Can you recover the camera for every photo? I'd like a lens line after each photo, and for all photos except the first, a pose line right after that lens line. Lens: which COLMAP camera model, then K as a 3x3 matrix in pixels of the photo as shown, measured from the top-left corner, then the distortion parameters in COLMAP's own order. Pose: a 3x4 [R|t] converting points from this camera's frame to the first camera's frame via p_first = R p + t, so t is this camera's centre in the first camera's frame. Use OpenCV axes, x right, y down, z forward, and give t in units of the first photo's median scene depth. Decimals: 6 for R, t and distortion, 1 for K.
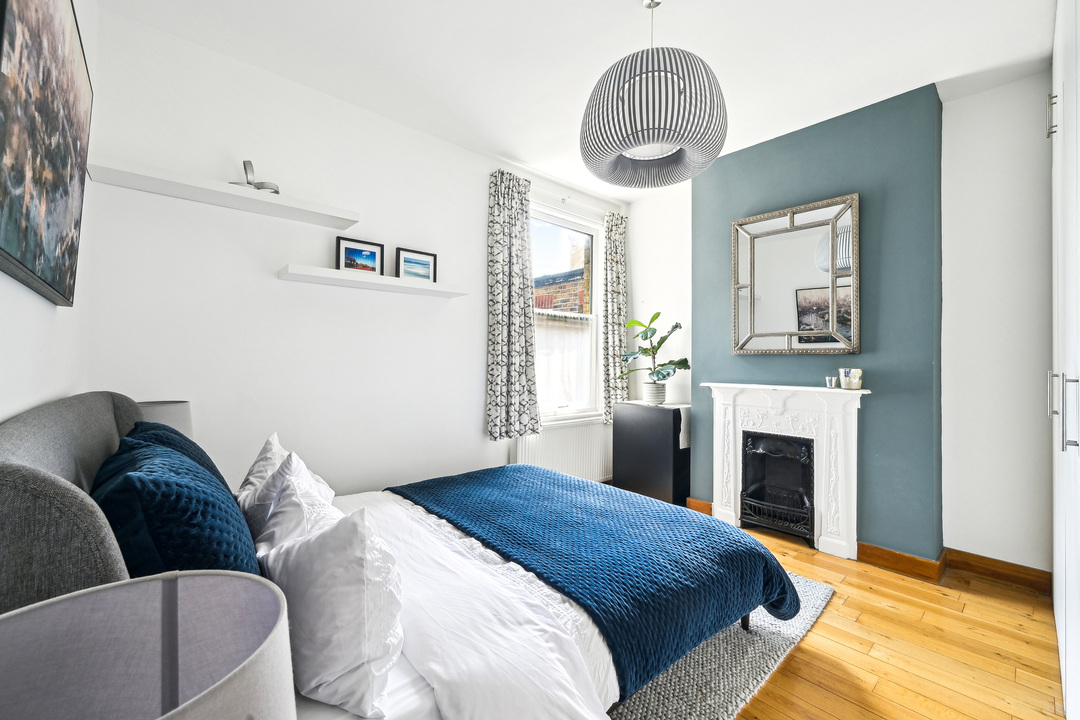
lens RADIAL K [[433.2, 0, 544.4], [0, 433.2, 355.2], [0, 0, 1]] dist [0.004032, 0.000209]
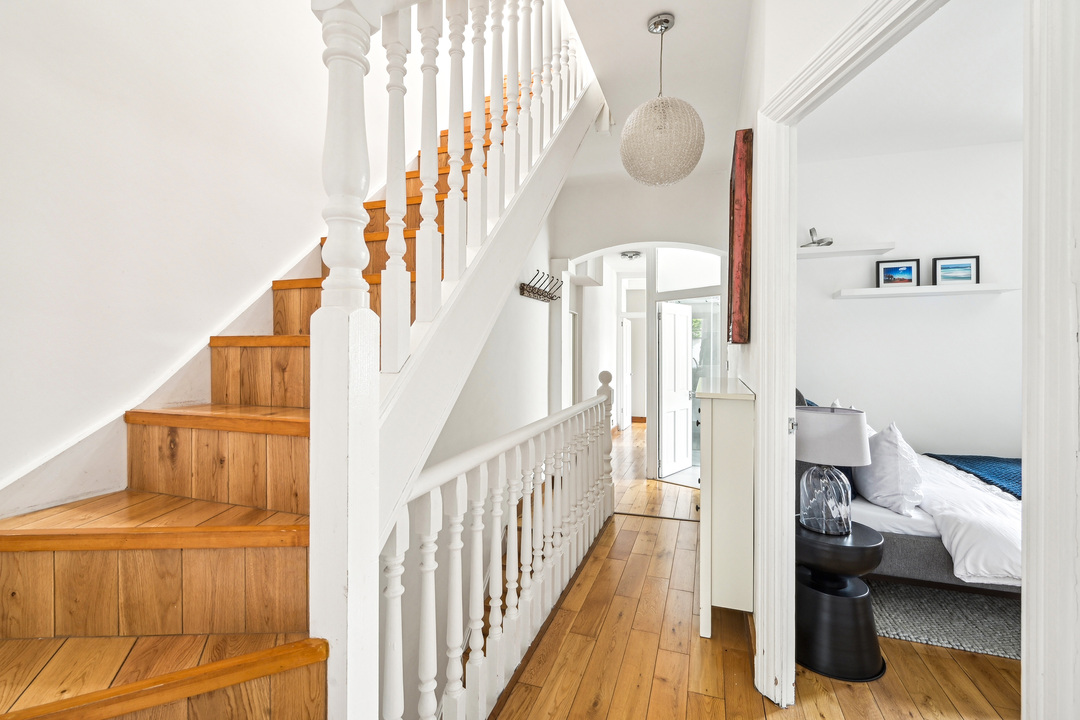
lens RADIAL K [[492.2, 0, 542.1], [0, 492.2, 353.0], [0, 0, 1]] dist [-0.000585, -0.000091]
pose [[0.504217, -0.021065, -0.863320, 0.270196], [0.024114, 0.999656, -0.010308, -0.009249], [0.863240, -0.015621, 0.504551, -0.583749]]
